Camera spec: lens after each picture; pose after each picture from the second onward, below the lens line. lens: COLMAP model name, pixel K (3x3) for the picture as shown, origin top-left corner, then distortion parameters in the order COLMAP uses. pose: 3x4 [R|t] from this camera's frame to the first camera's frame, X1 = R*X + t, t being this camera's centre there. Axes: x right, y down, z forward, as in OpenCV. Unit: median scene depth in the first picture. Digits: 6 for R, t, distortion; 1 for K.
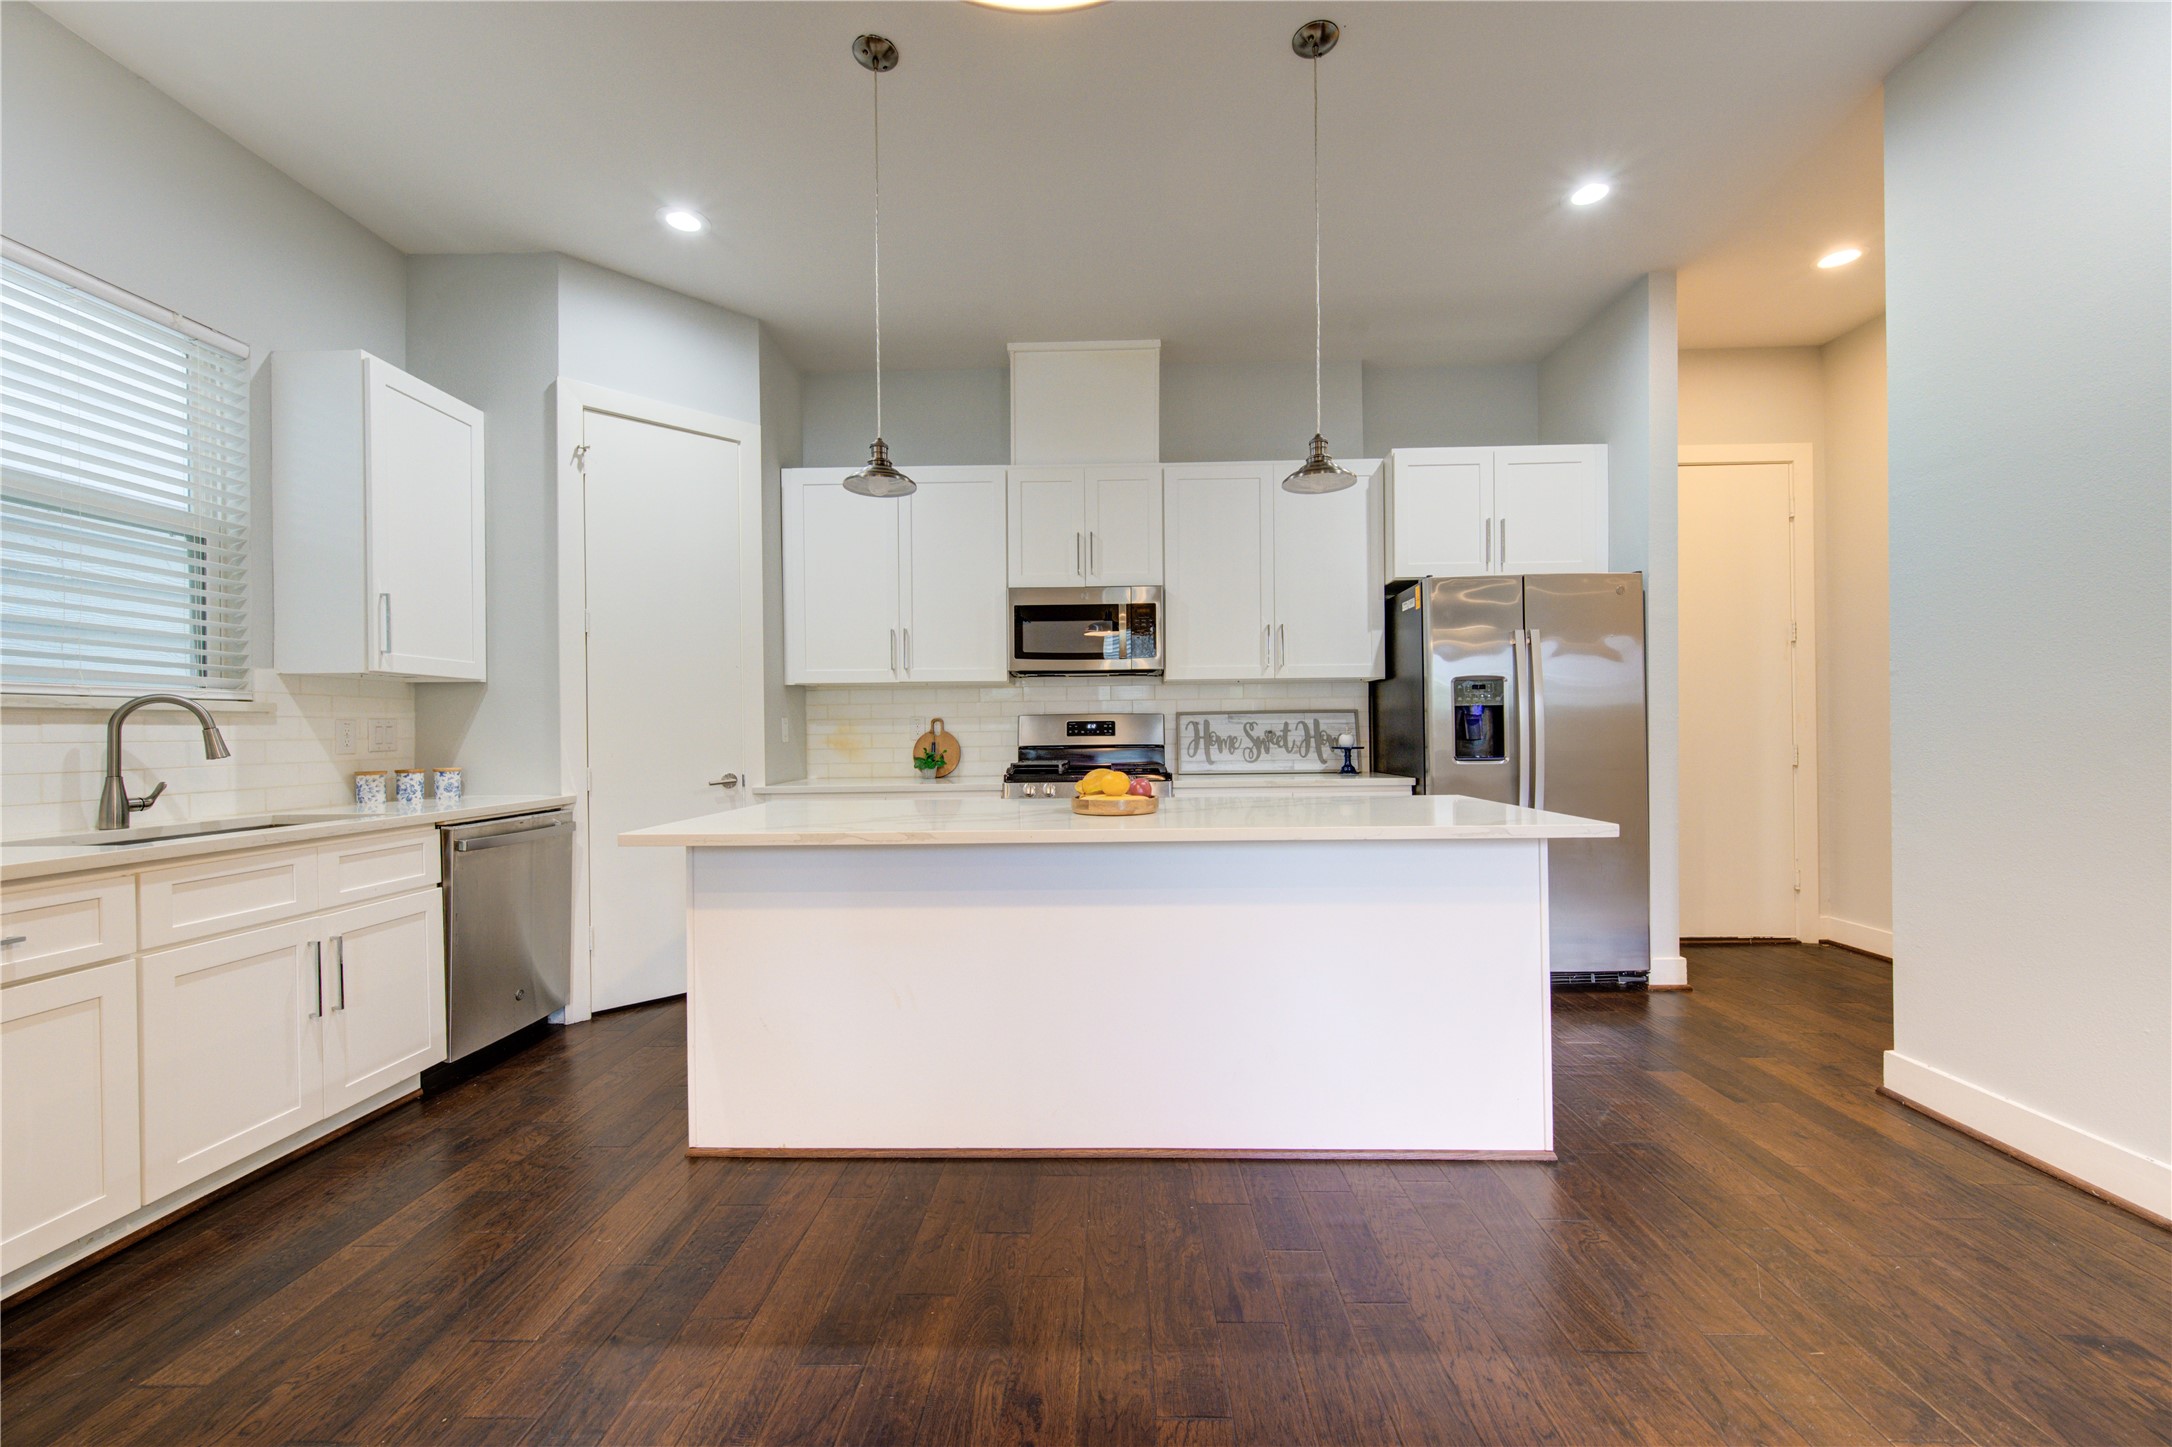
lens RADIAL K [[858.8, 0, 1103.7], [0, 858.8, 729.1], [0, 0, 1]] dist [0.000948, 0.000684]
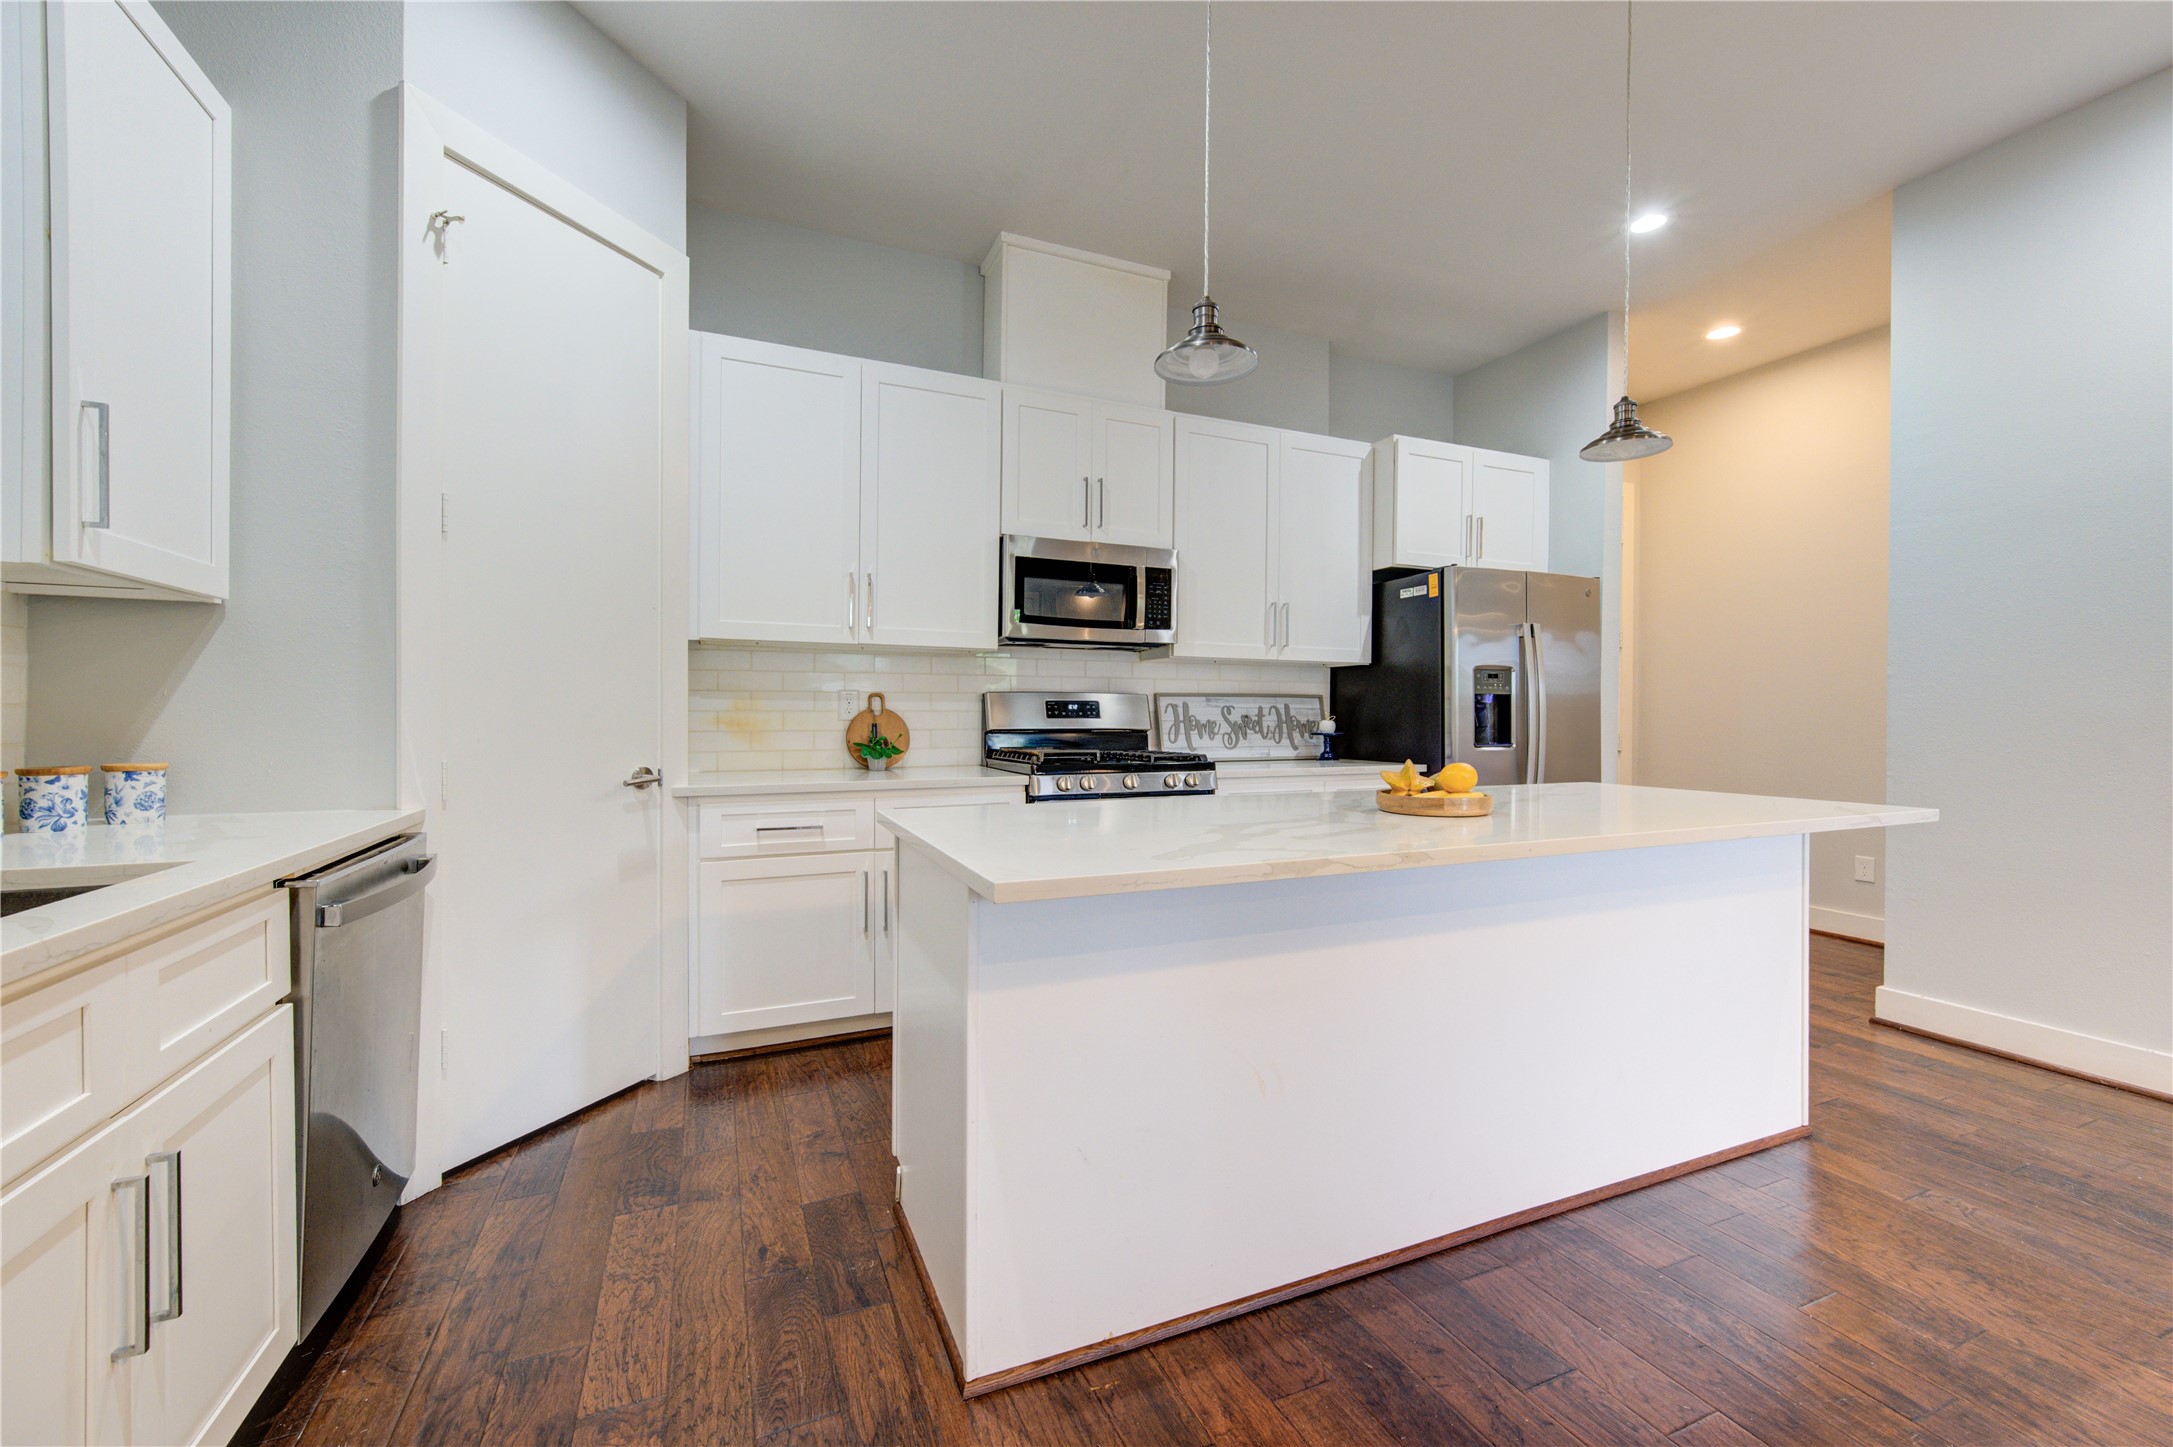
lens RADIAL K [[859.2, 0, 1116.9], [0, 859.2, 716.7], [0, 0, 1]] dist [0.000948, 0.000684]
pose [[0.902653, 0.014965, 0.430109, -0.392162], [-0.017372, 0.999848, 0.001671, 0.005096], [-0.430018, -0.008980, 0.902776, 0.240783]]
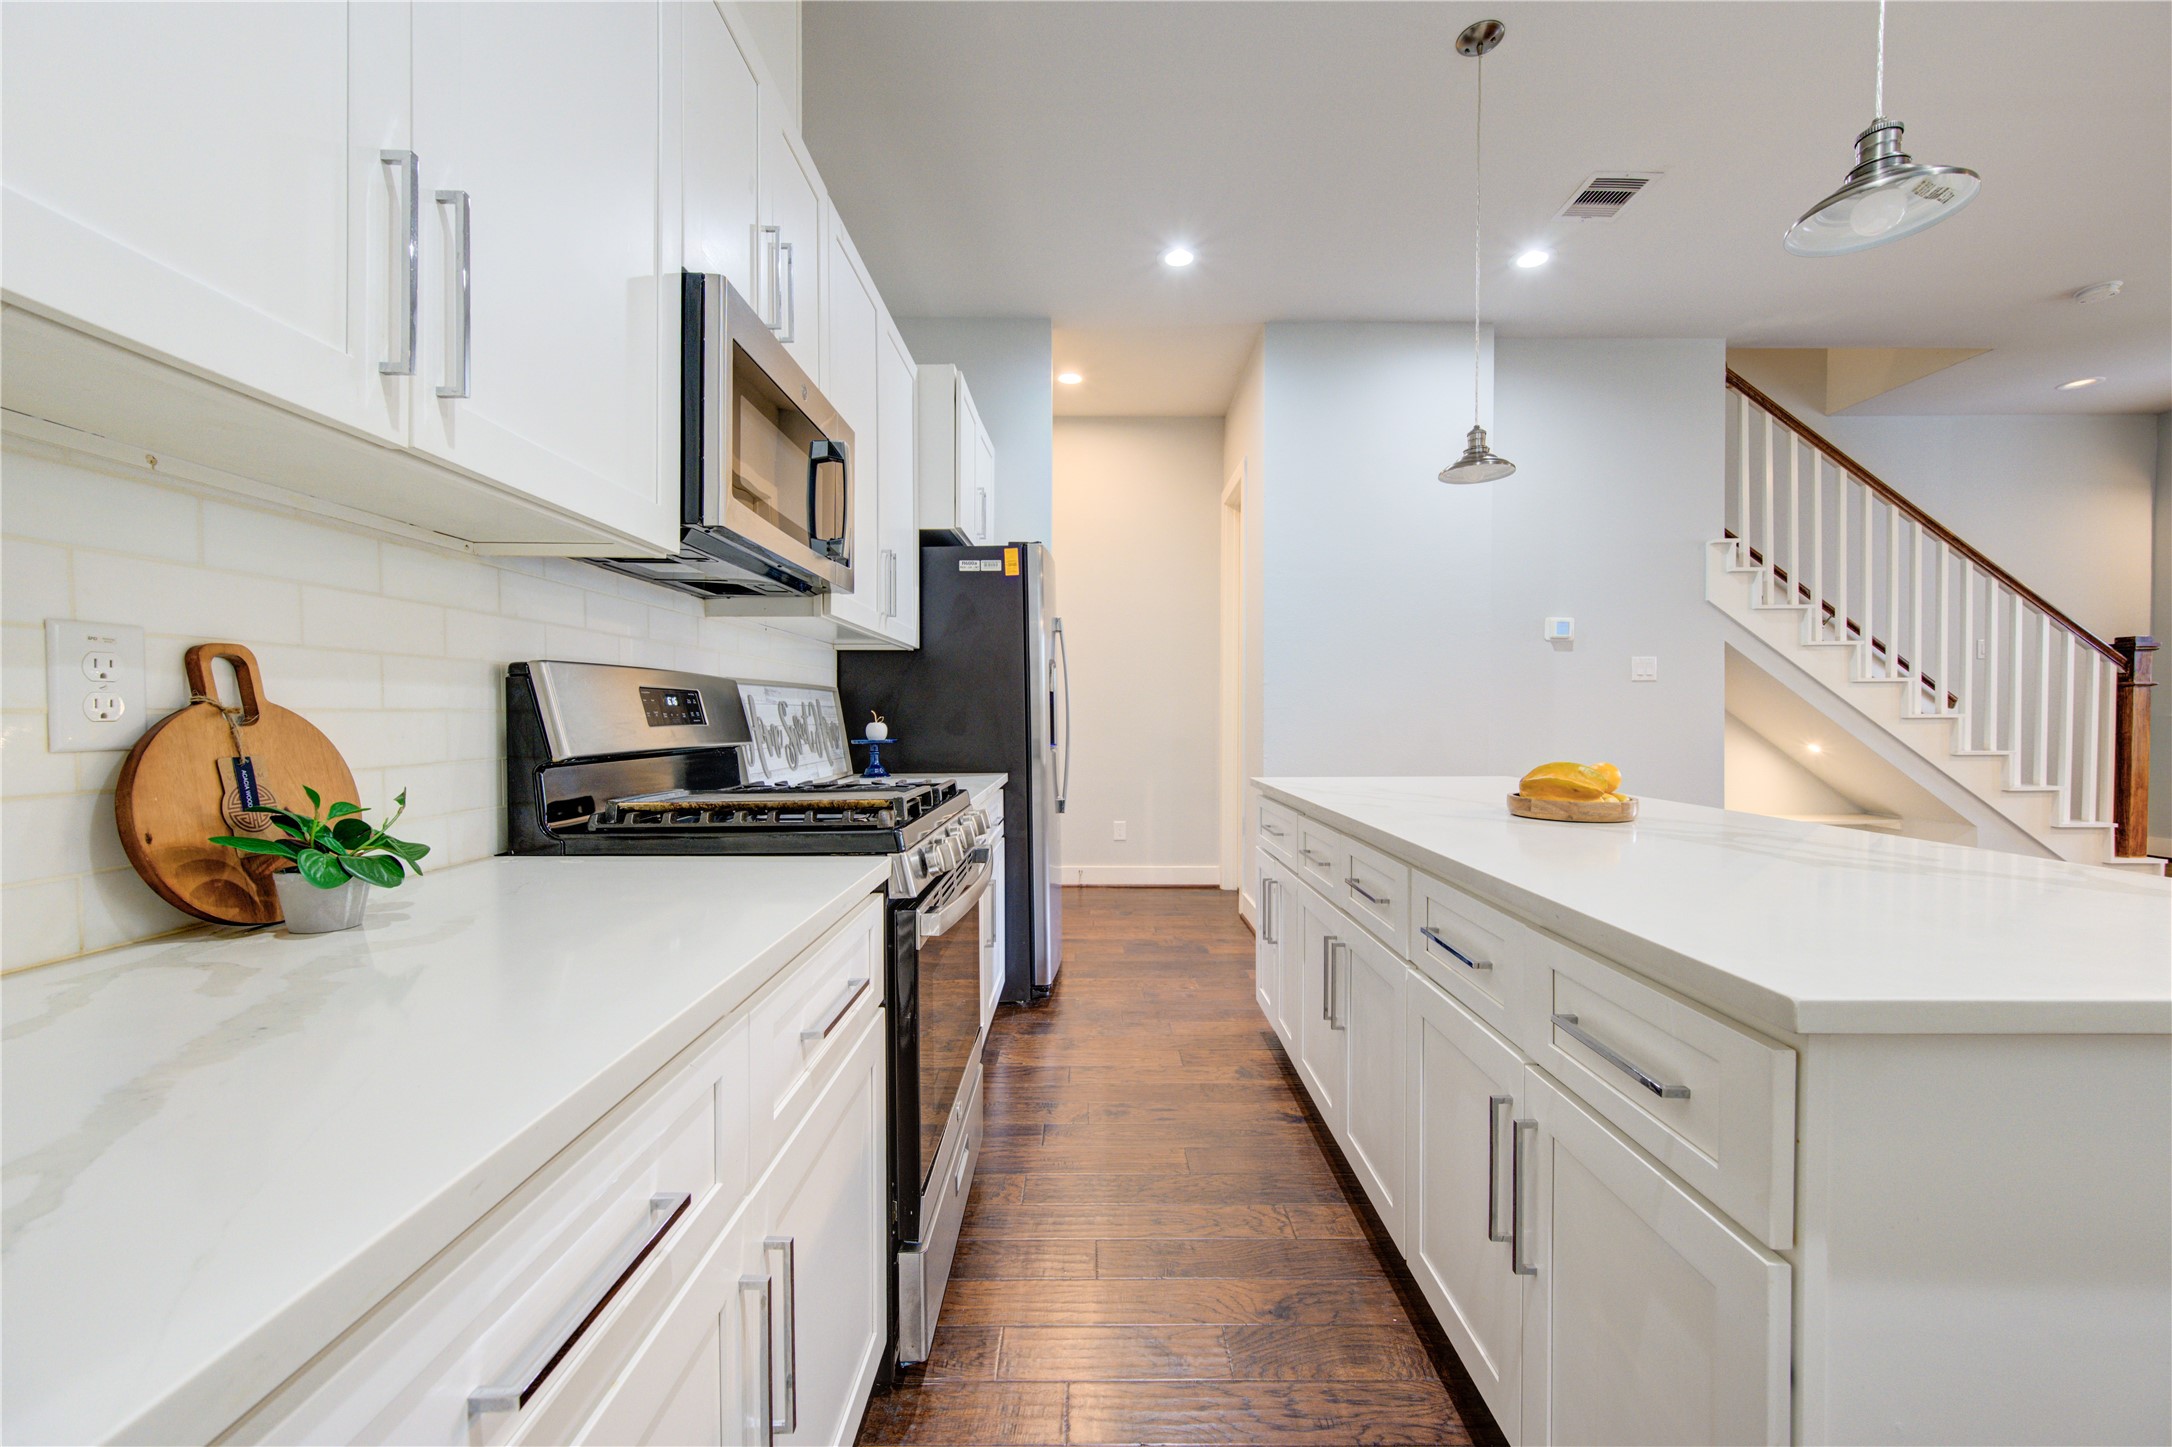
lens RADIAL K [[858.8, 0, 1094.1], [0, 858.8, 730.8], [0, 0, 1]] dist [0.000948, 0.000684]
pose [[-0.027300, -0.008449, 0.999592, -0.489437], [-0.001070, 0.999964, 0.008423, 0.008139], [-0.999627, -0.000839, -0.027308, 0.930990]]
